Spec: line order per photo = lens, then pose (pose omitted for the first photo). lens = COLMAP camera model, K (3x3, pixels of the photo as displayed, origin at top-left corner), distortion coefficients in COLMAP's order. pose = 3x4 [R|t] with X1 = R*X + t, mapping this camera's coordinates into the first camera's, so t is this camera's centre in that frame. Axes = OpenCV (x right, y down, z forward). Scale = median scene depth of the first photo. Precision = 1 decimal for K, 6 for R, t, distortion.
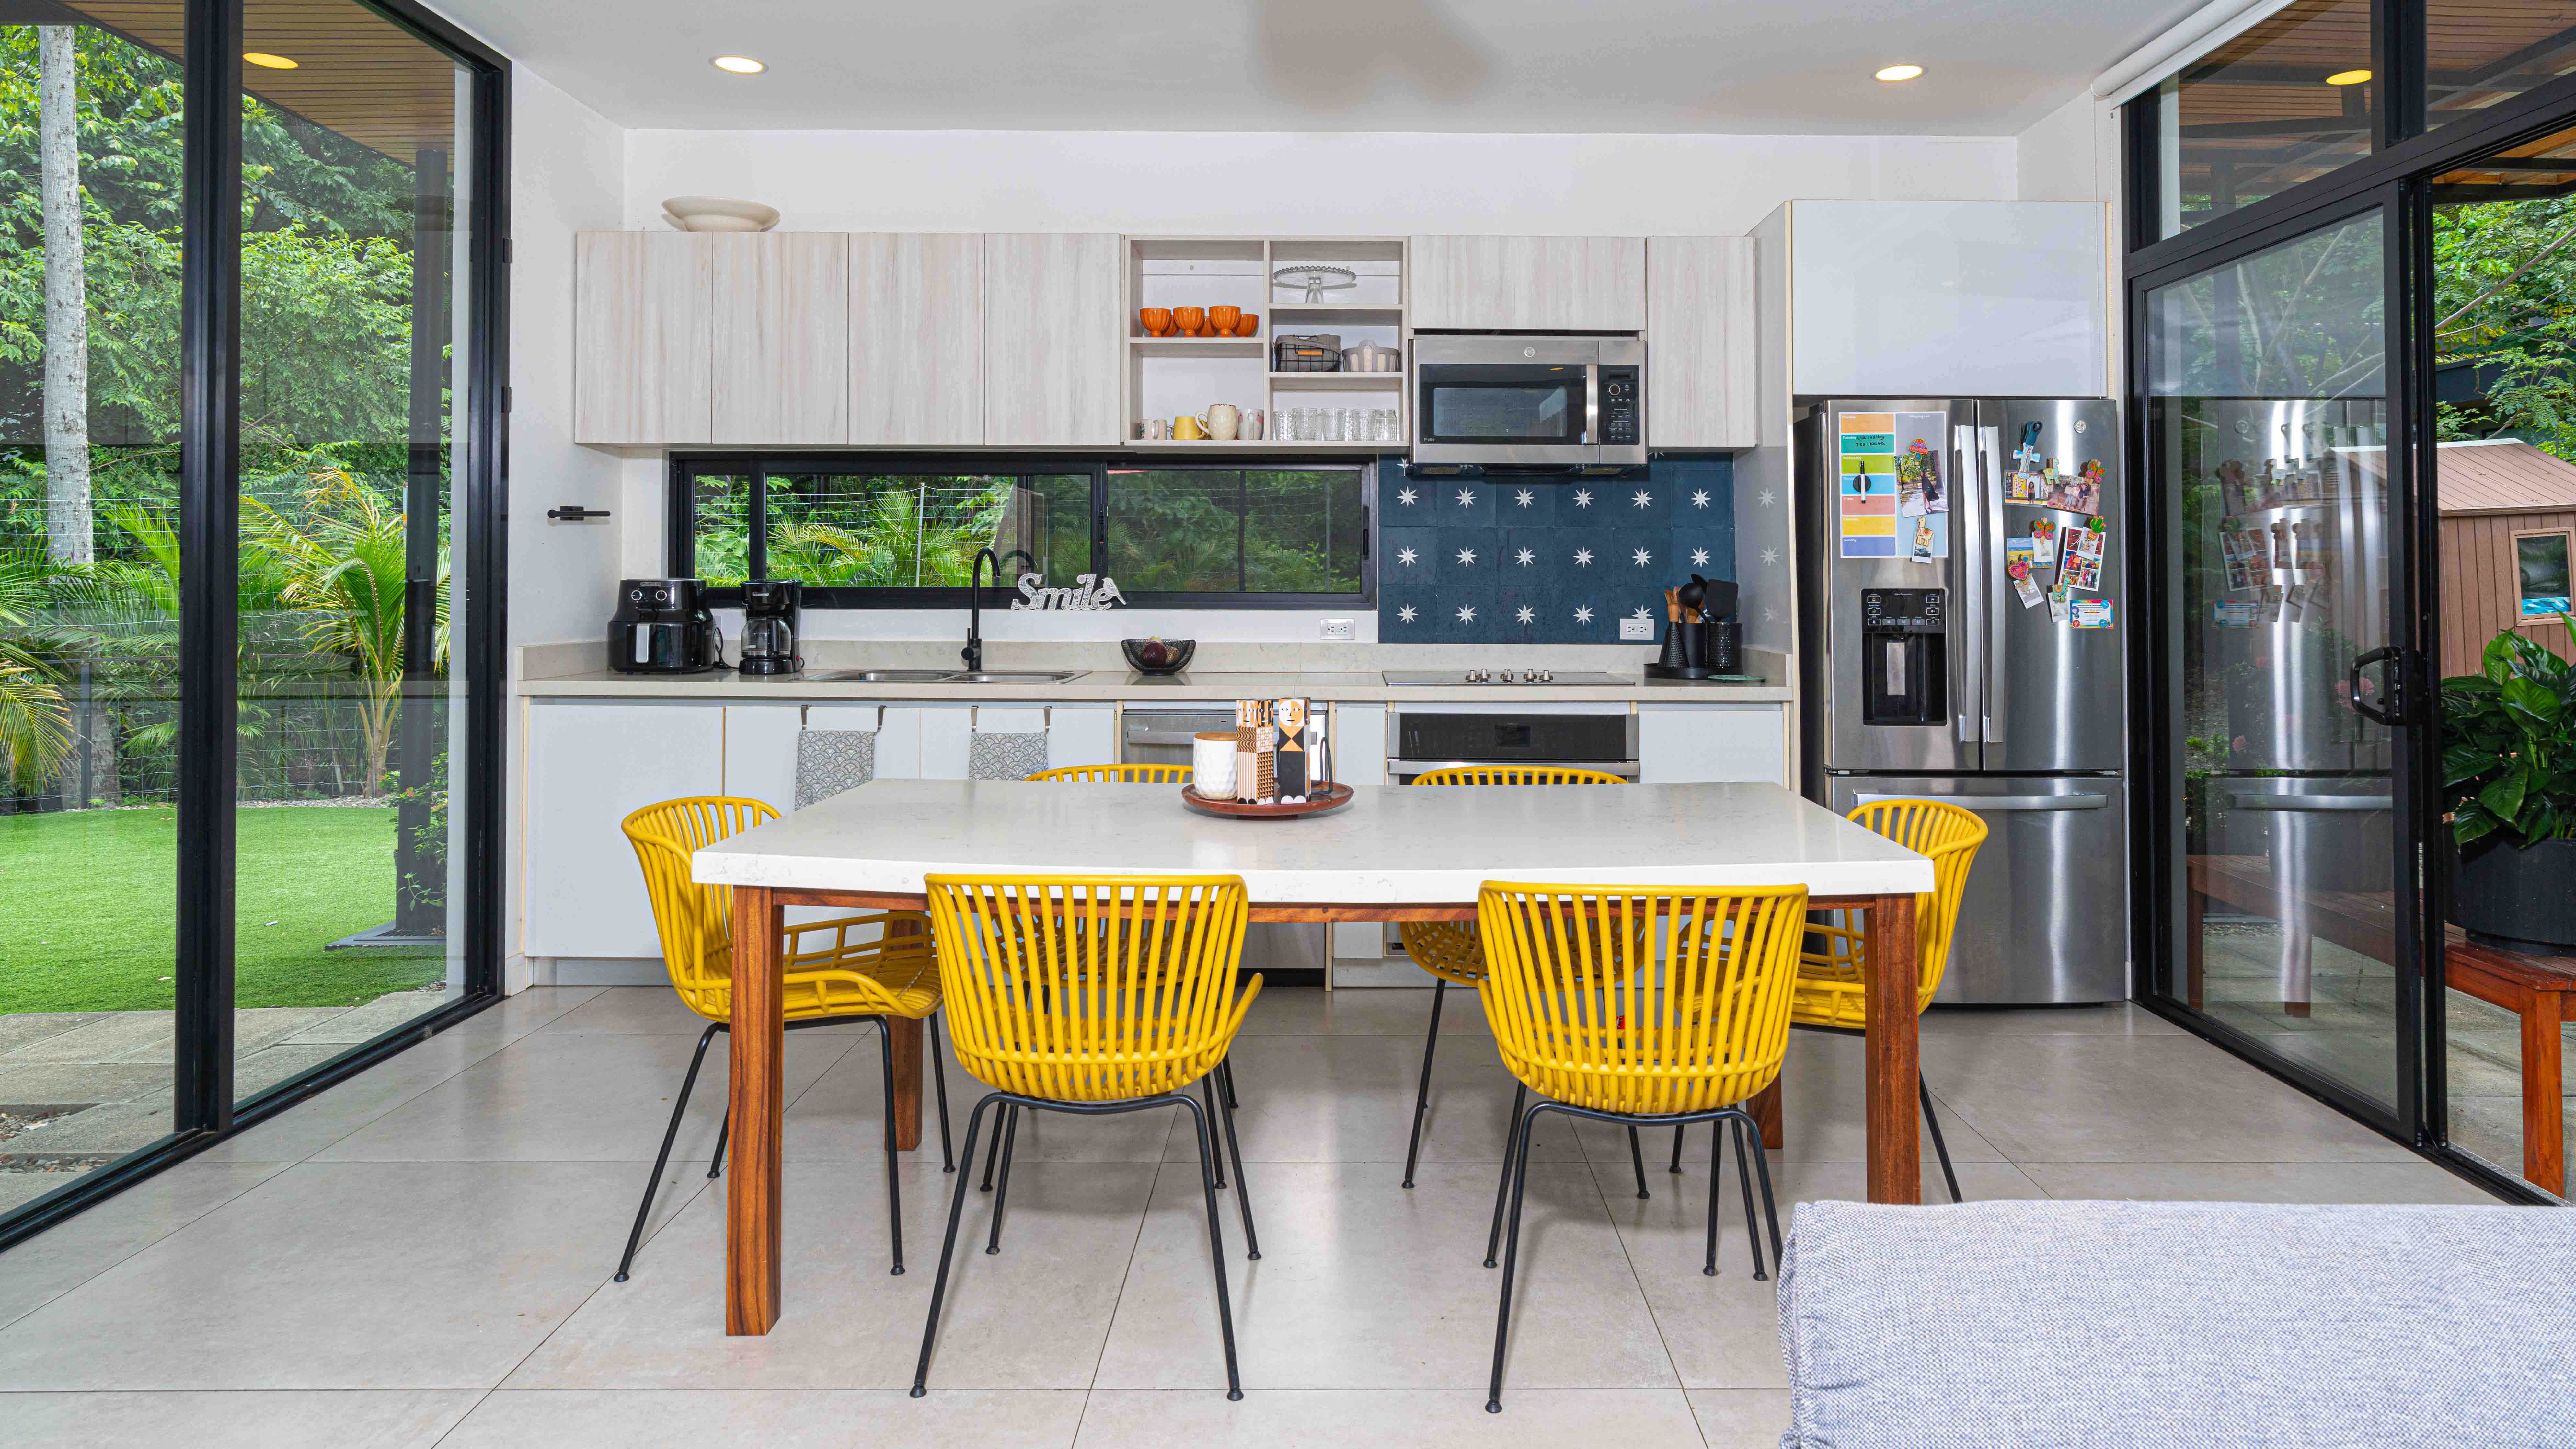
lens RADIAL K [[1575.2, 0, 1294.5], [0, 1575.2, 538.1], [0, 0, 1]] dist [0.003130, 0.000182]
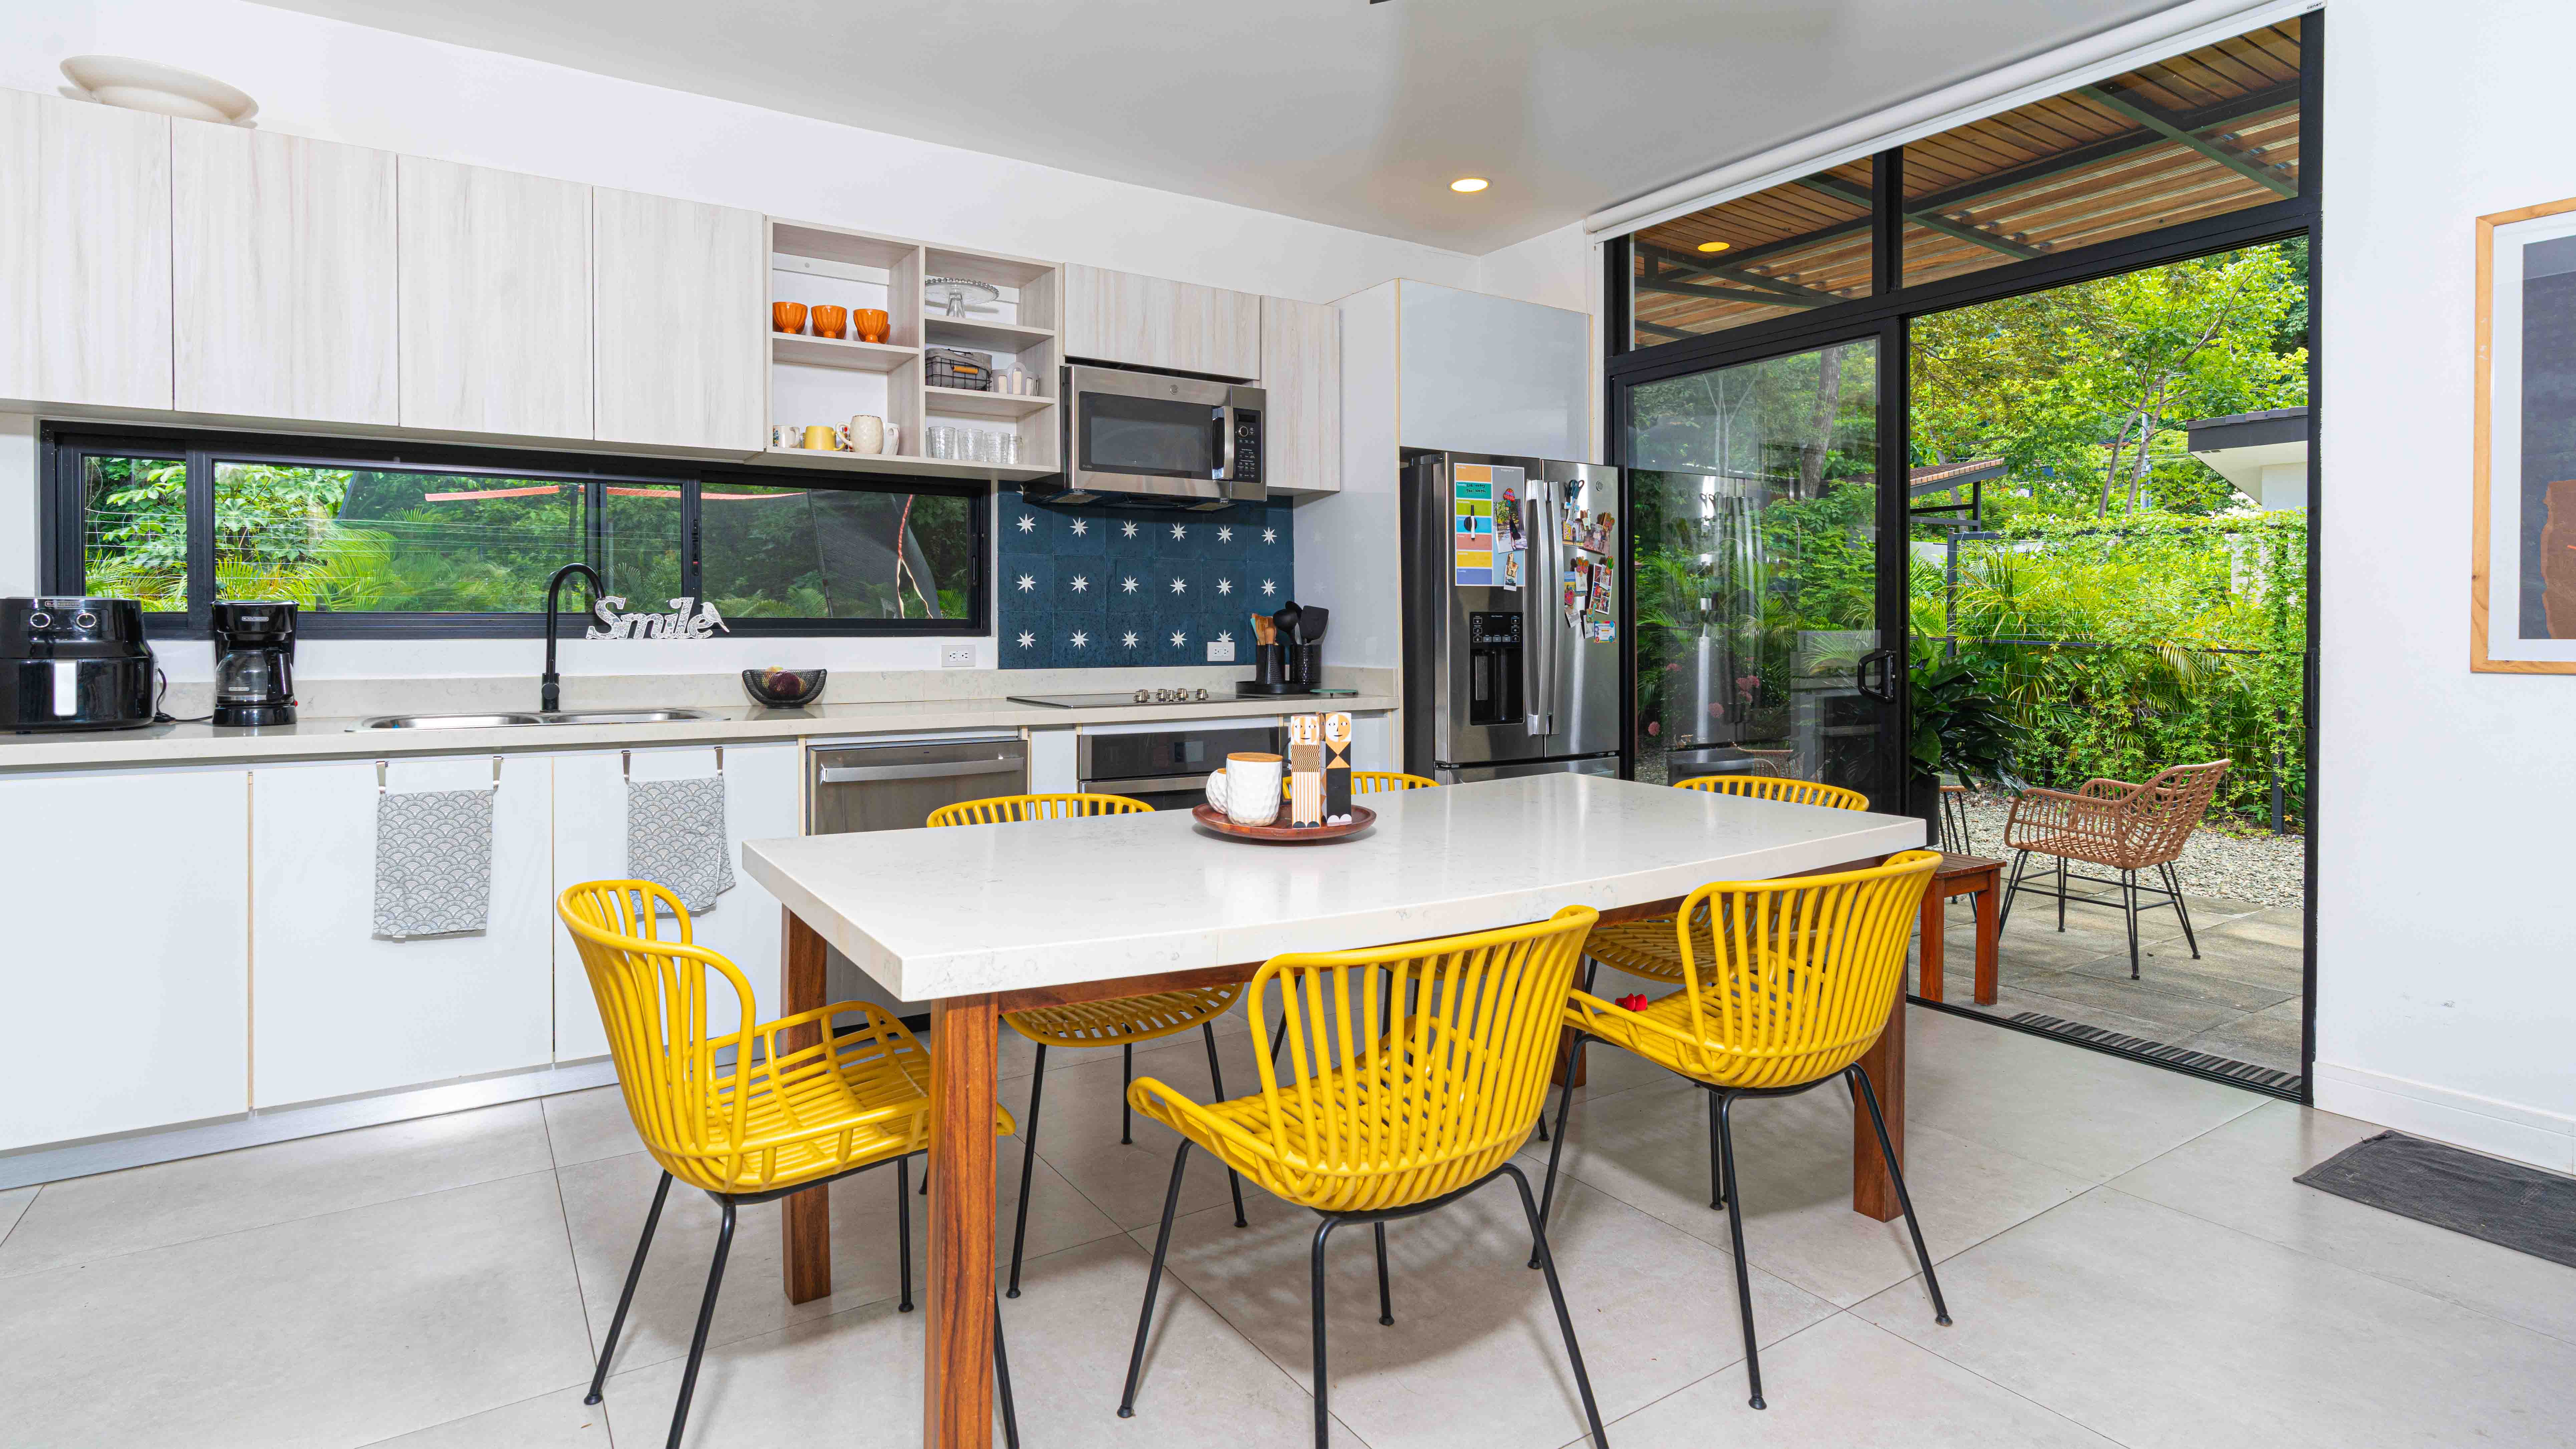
lens RADIAL K [[1324.3, 0, 1291.3], [0, 1324.3, 630.4], [0, 0, 1]] dist [-0.004033, -0.000098]
pose [[0.836172, -0.005131, 0.548444, -0.268773], [-0.011409, 0.999577, 0.026745, 0.018565], [-0.548349, -0.028621, 0.835760, 0.205430]]
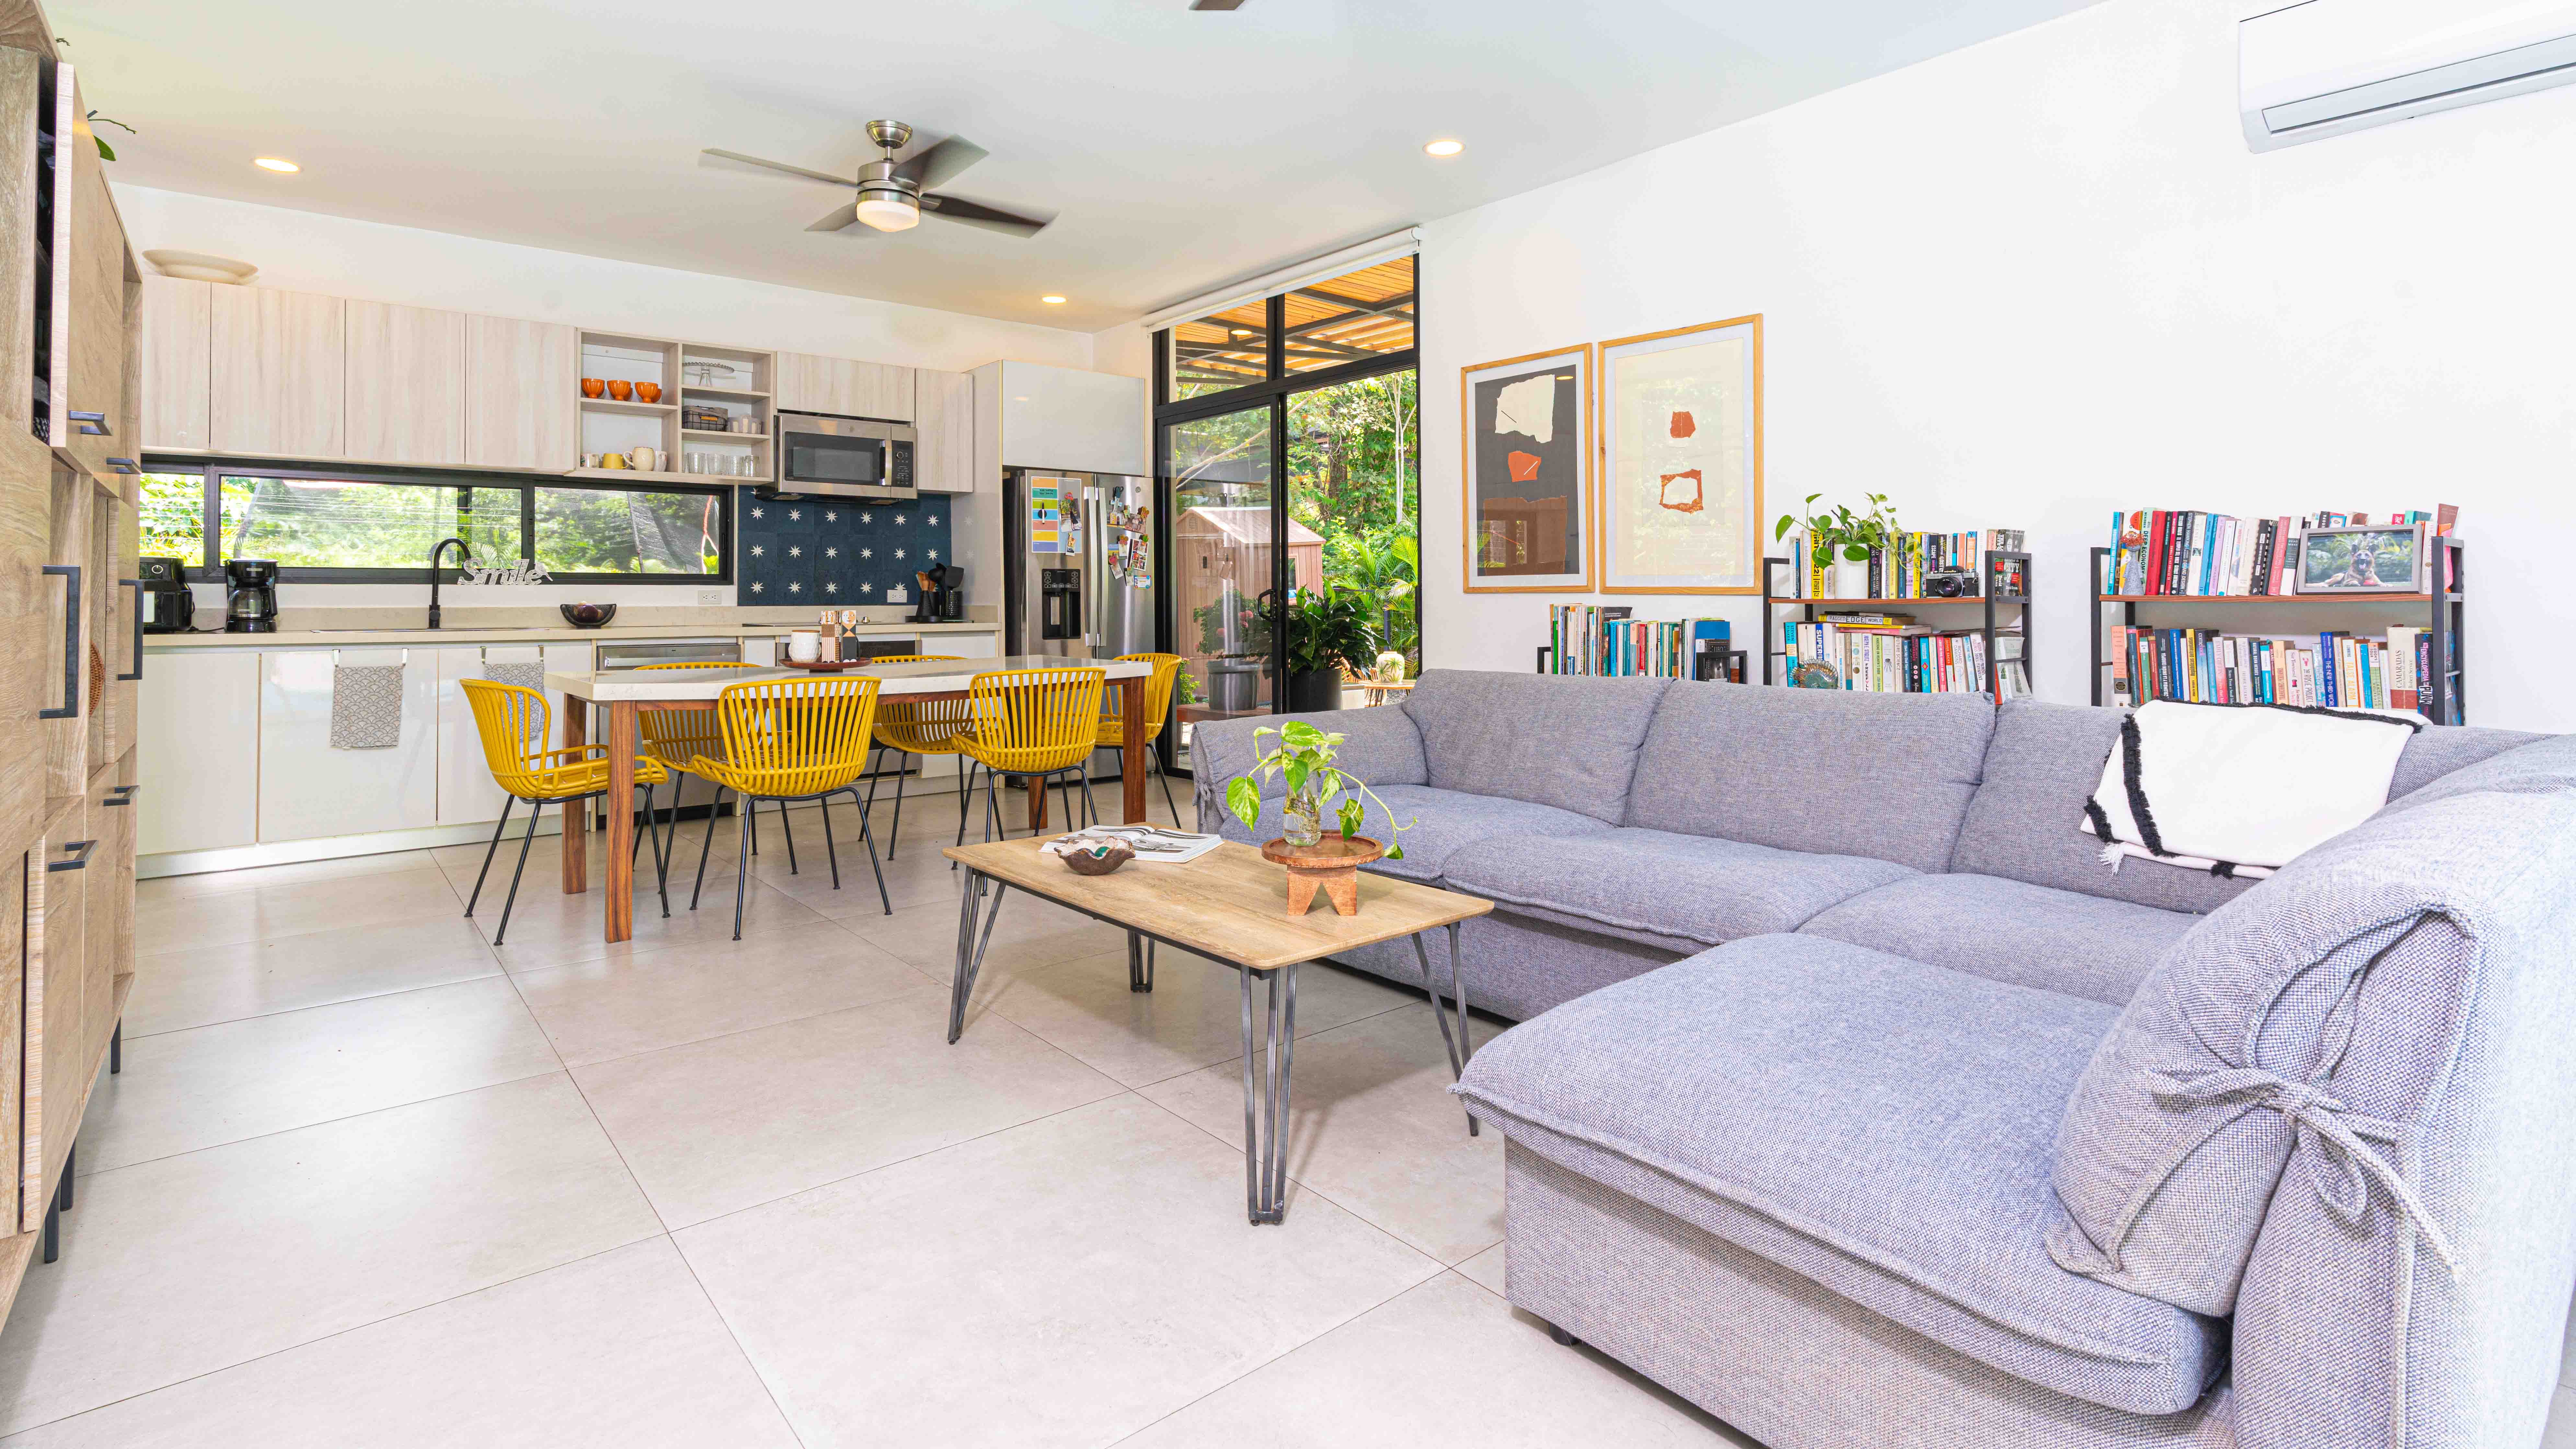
lens RADIAL K [[1240.2, 0, 1277.0], [0, 1240.2, 569.3], [0, 0, 1]] dist [0.002150, 0.001125]
pose [[0.774188, 0.008241, 0.632902, -0.331579], [-0.009633, 0.999953, -0.001237, 0.028225], [-0.632882, -0.005140, 0.774231, -0.312020]]
